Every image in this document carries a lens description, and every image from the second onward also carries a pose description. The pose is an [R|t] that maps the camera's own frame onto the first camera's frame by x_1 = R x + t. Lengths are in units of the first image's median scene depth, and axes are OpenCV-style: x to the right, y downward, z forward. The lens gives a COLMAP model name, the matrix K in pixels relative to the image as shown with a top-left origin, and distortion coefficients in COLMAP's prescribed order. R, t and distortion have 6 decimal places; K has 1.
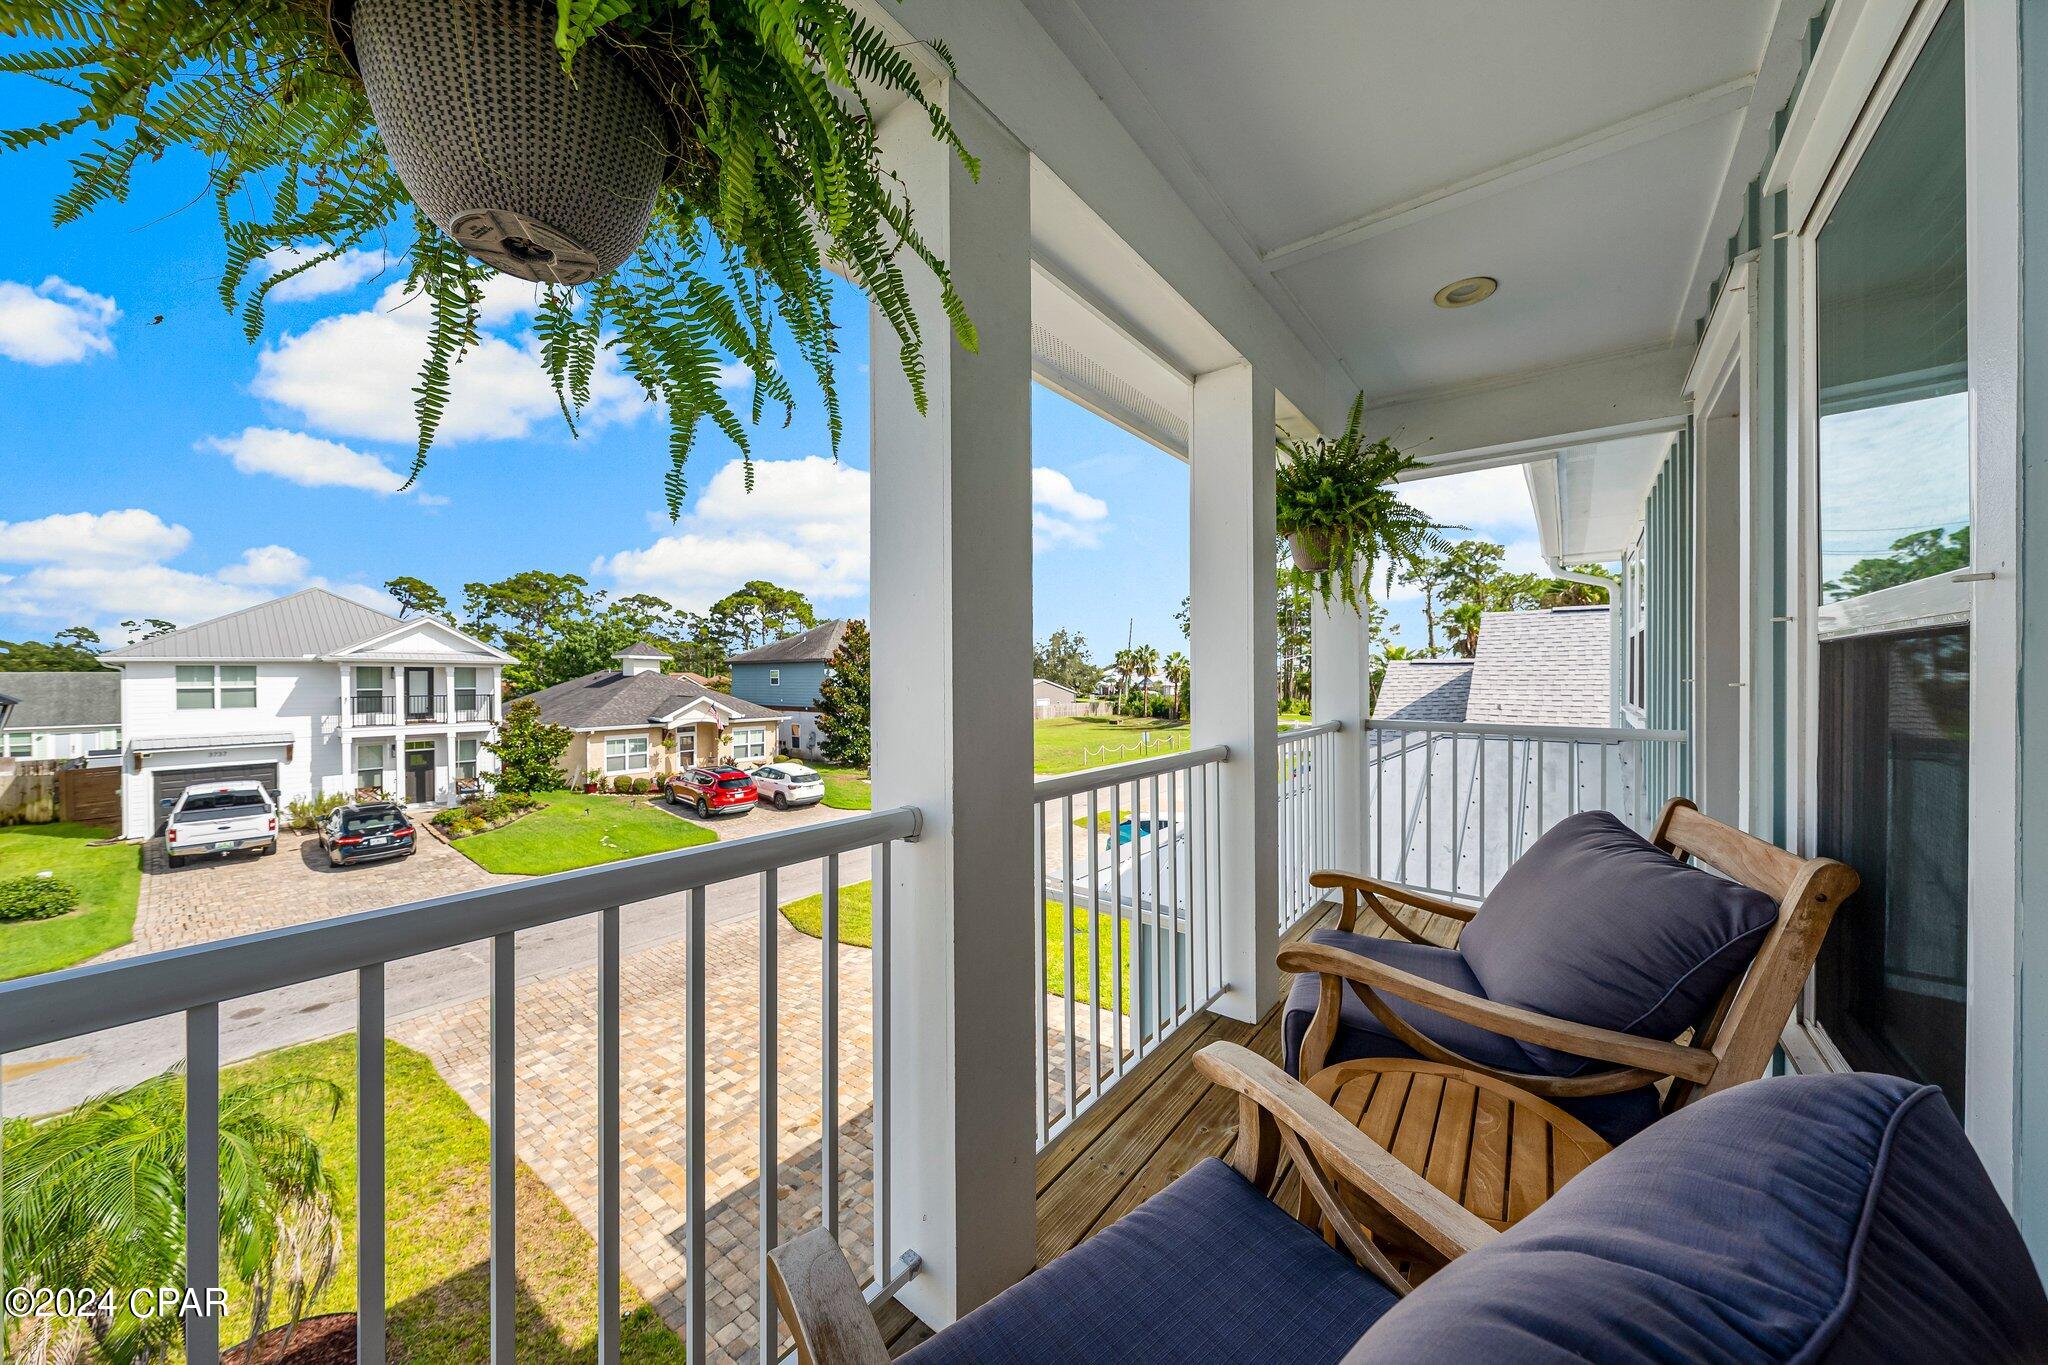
lens RADIAL K [[689.4, 0, 1022.3], [0, 689.4, 678.0], [0, 0, 1]] dist [-0.001157, -0.000103]
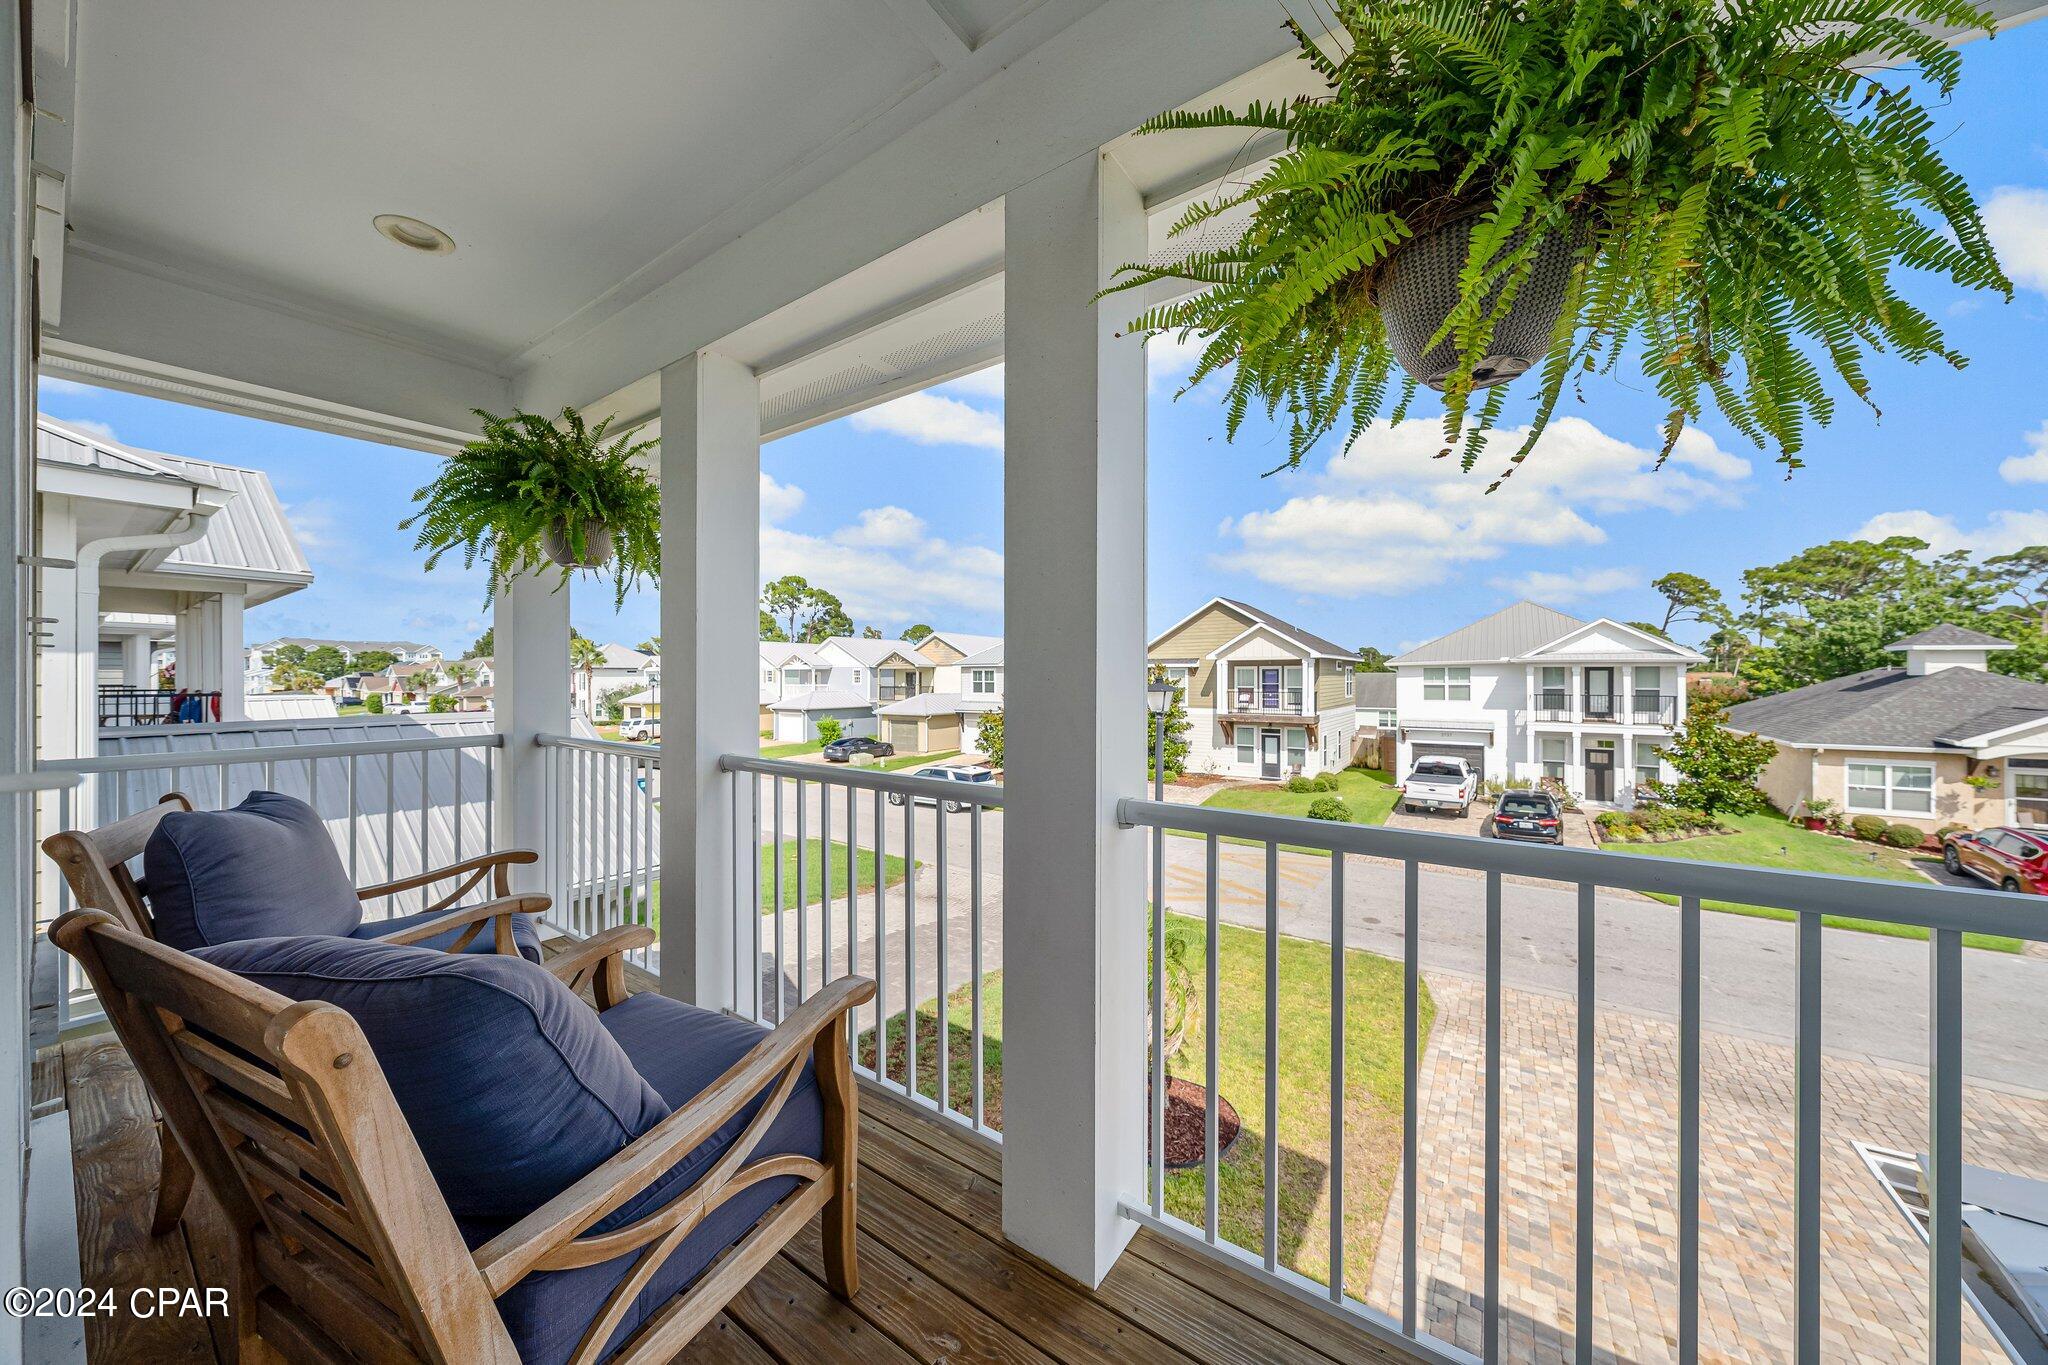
lens RADIAL K [[689.4, 0, 1021.5], [0, 689.4, 680.4], [0, 0, 1]] dist [-0.001157, -0.000103]
pose [[0.055745, 0.007124, -0.998420, 0.088247], [-0.002521, 0.999972, 0.006994, -0.000700], [0.998442, 0.002127, 0.055762, 0.096905]]
